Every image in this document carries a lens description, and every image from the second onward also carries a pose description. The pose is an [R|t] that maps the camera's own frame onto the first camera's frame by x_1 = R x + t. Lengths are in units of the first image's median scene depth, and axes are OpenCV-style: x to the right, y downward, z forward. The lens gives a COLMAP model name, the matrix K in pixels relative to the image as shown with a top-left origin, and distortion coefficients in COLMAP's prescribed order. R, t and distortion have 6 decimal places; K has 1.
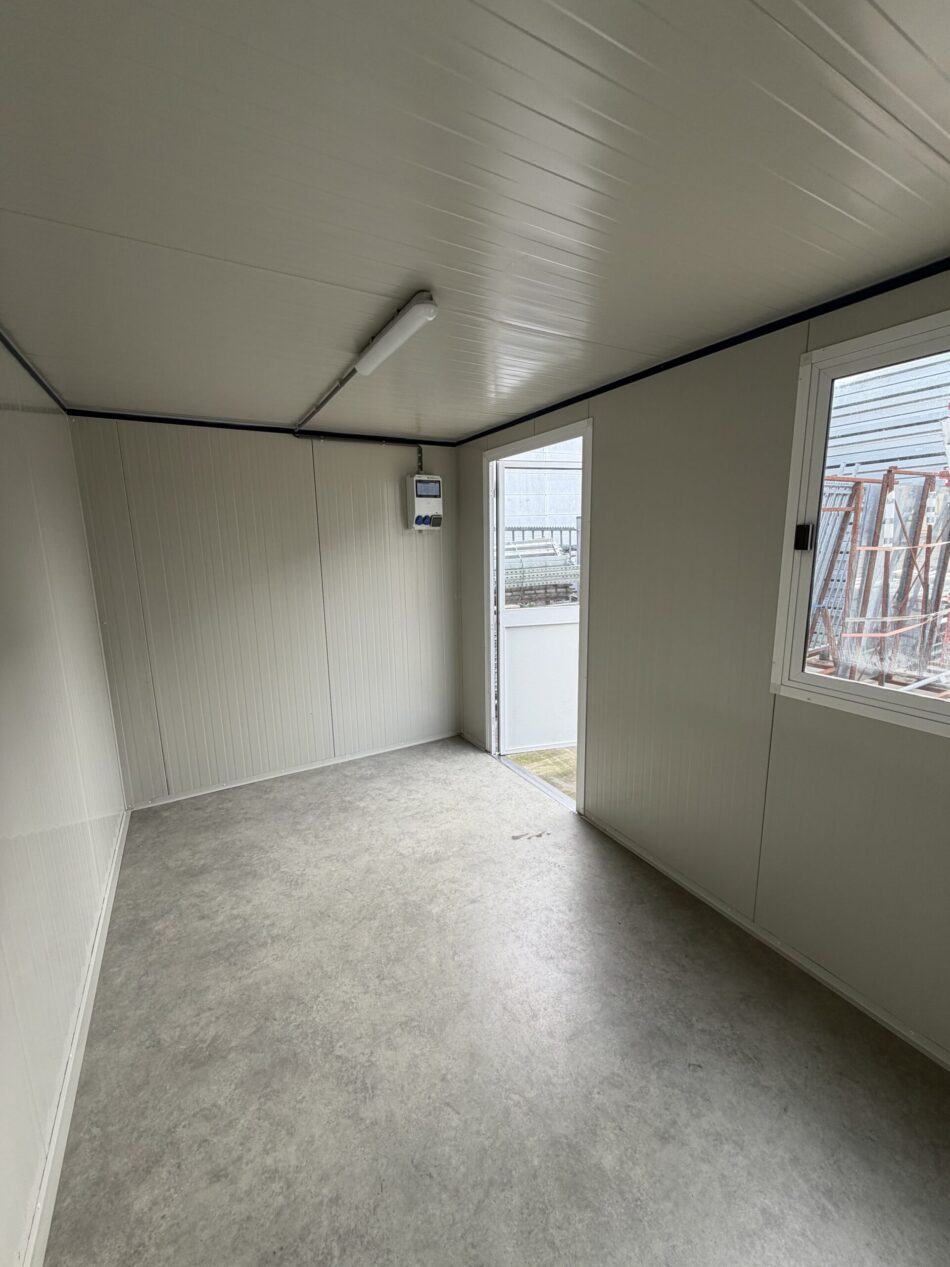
lens RADIAL K [[506.2, 0, 476.8], [0, 506.2, 629.4], [0, 0, 1]] dist [-0.001491, 0.000136]
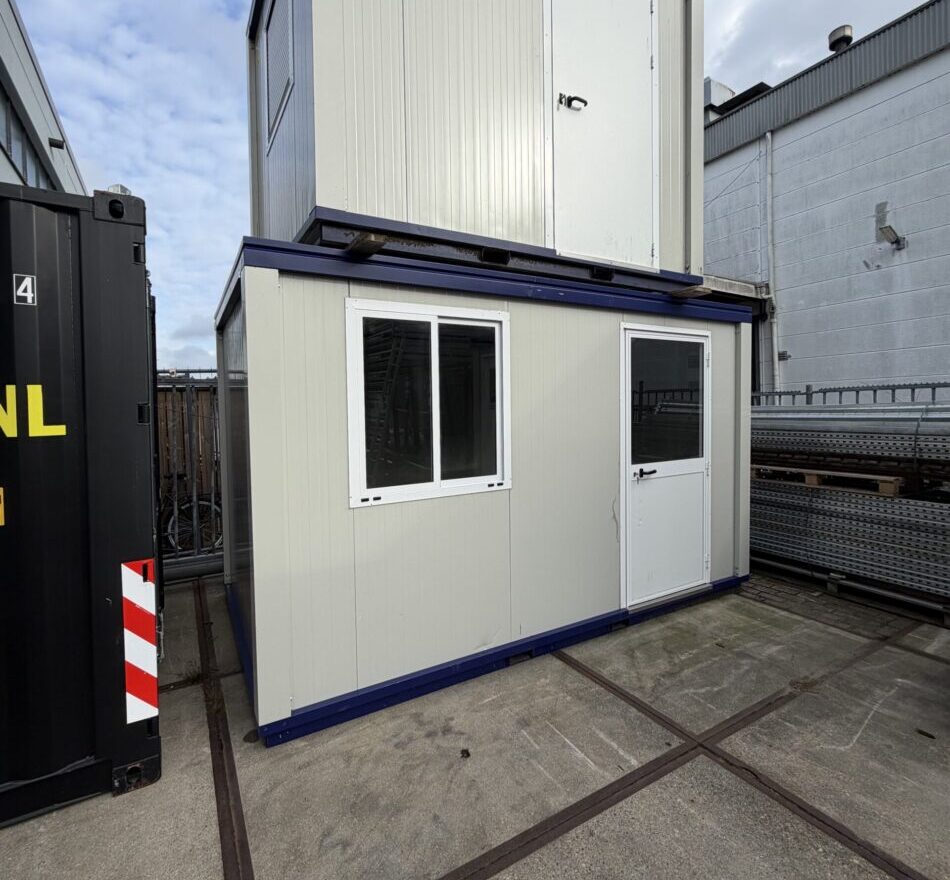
lens RADIAL K [[506.7, 0, 483.5], [0, 506.7, 420.0], [0, 0, 1]] dist [-0.000745, -0.001289]
pose [[0.019401, 0.041428, -0.998953, 0.960349], [-0.150227, 0.987919, 0.038052, -0.079317], [0.988461, 0.149331, 0.025390, 0.333235]]
